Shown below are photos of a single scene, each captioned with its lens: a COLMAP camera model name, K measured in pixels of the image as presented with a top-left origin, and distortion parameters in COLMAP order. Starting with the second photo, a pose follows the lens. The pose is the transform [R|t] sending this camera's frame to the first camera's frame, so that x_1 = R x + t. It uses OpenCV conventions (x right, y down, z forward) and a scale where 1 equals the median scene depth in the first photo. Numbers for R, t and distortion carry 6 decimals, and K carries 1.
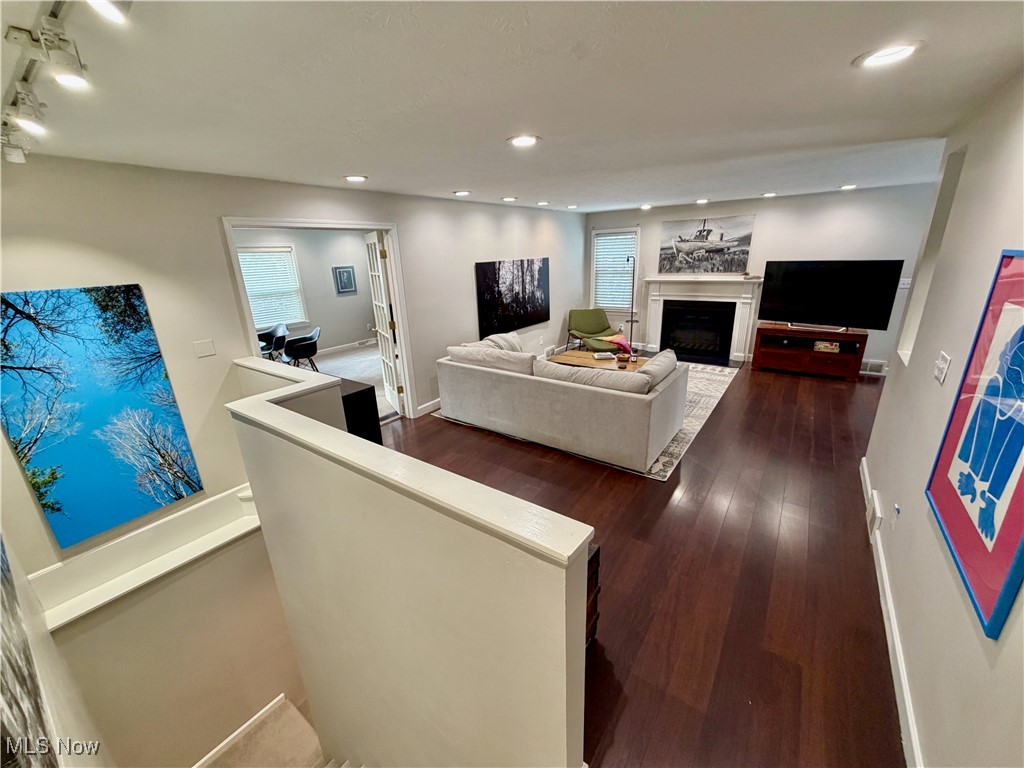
lens RADIAL K [[404.0, 0, 512.0], [0, 404.0, 384.0], [0, 0, 1]] dist [0.000858, -0.000030]
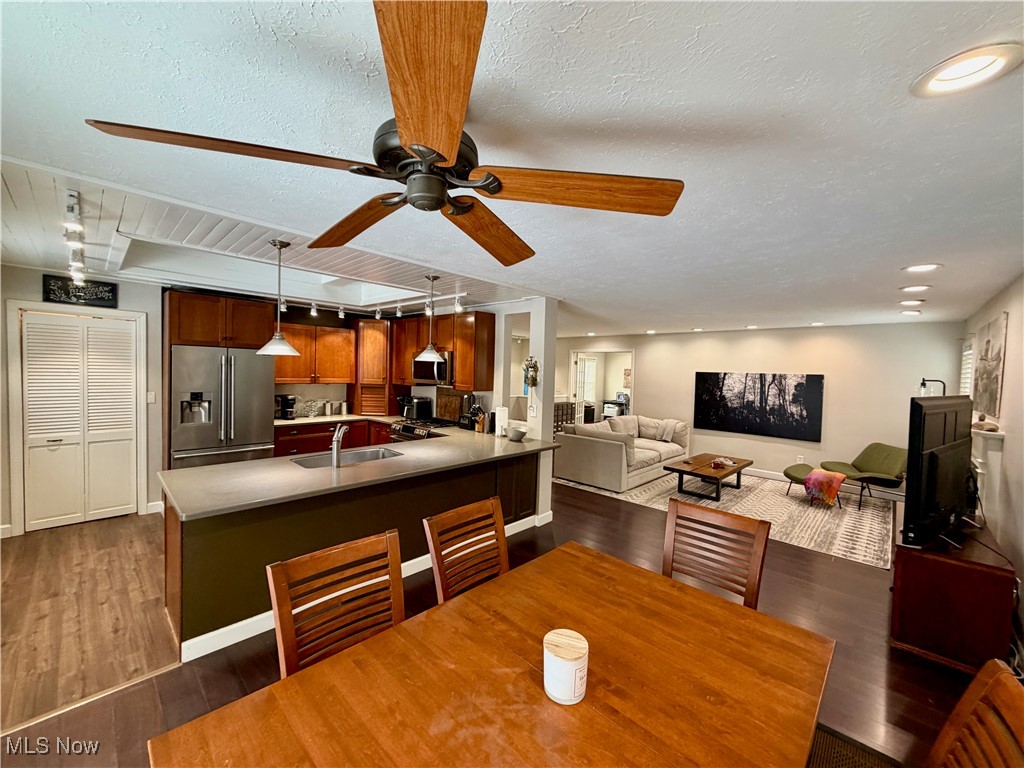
lens RADIAL K [[404.0, 0, 512.0], [0, 404.0, 384.0], [0, 0, 1]] dist [0.000858, -0.000030]
pose [[-0.129160, 0.070369, -0.989124, 1.155144], [-0.331423, 0.937055, 0.109942, -0.166918], [0.934600, 0.342018, -0.097708, 0.452467]]
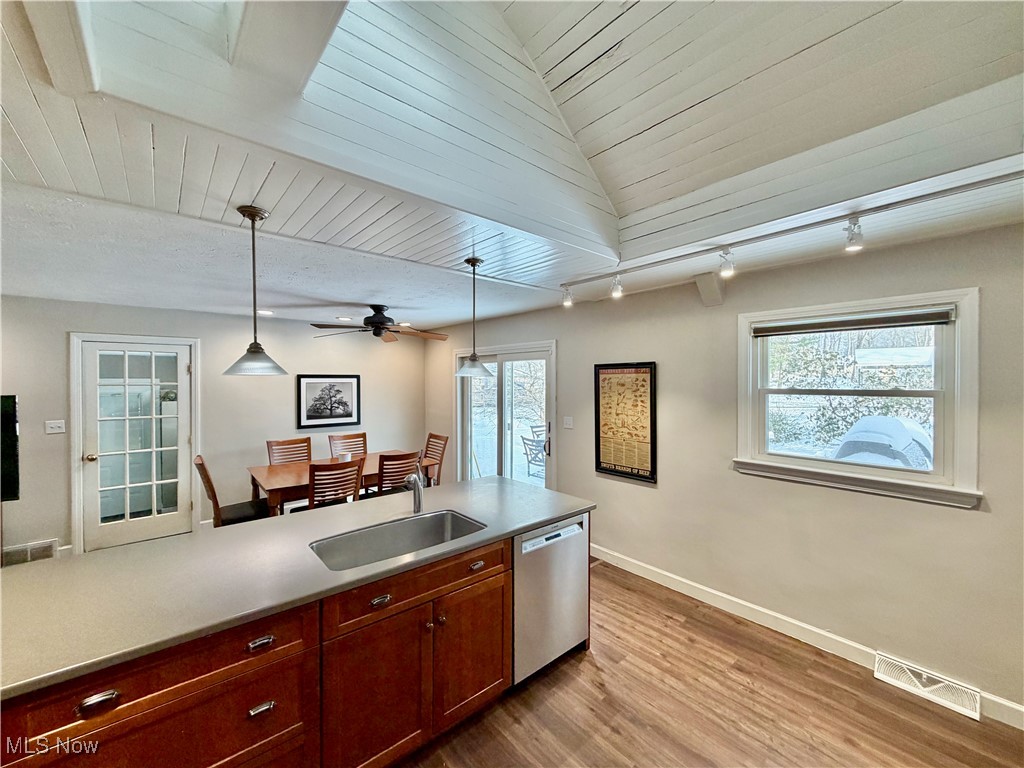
lens RADIAL K [[404.0, 0, 512.0], [0, 404.0, 384.0], [0, 0, 1]] dist [0.000858, -0.000030]
pose [[0.222541, 0.025446, 0.974591, 0.385206], [0.294219, 0.951298, -0.092021, -0.012473], [-0.929468, 0.307222, 0.204216, 0.059842]]
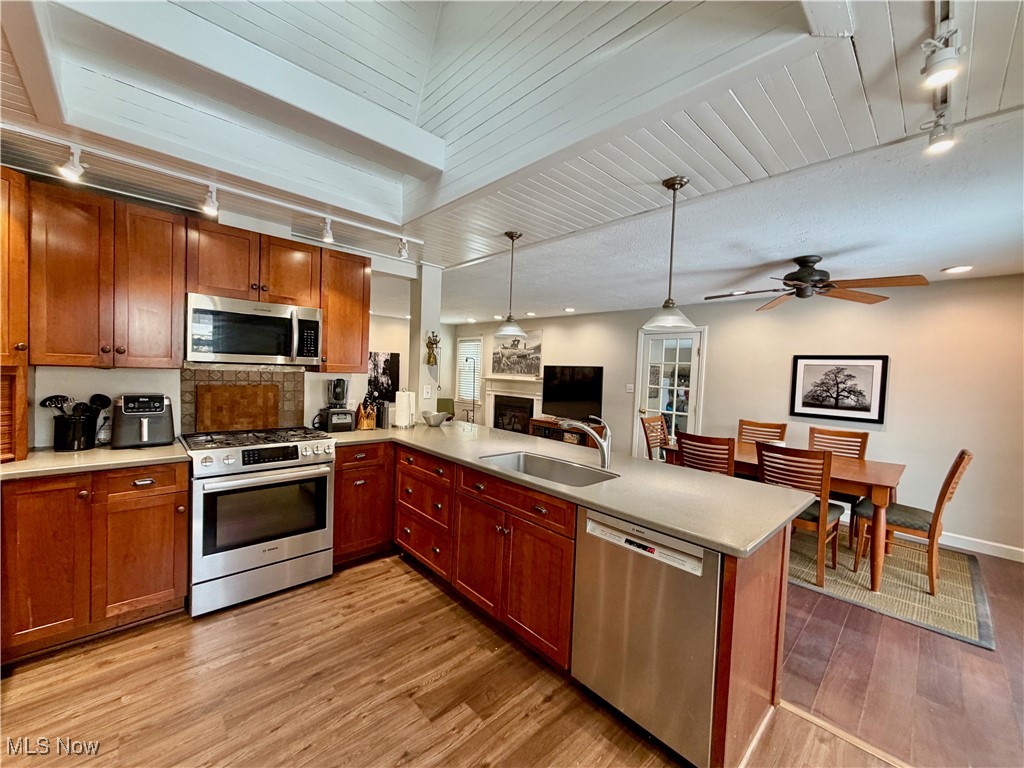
lens RADIAL K [[404.0, 0, 512.0], [0, 404.0, 384.0], [0, 0, 1]] dist [0.000858, -0.000030]
pose [[0.980732, 0.080296, -0.178096, 0.708061], [-0.126243, 0.956205, -0.264072, 0.075543], [0.149092, 0.281467, 0.947918, -0.136040]]
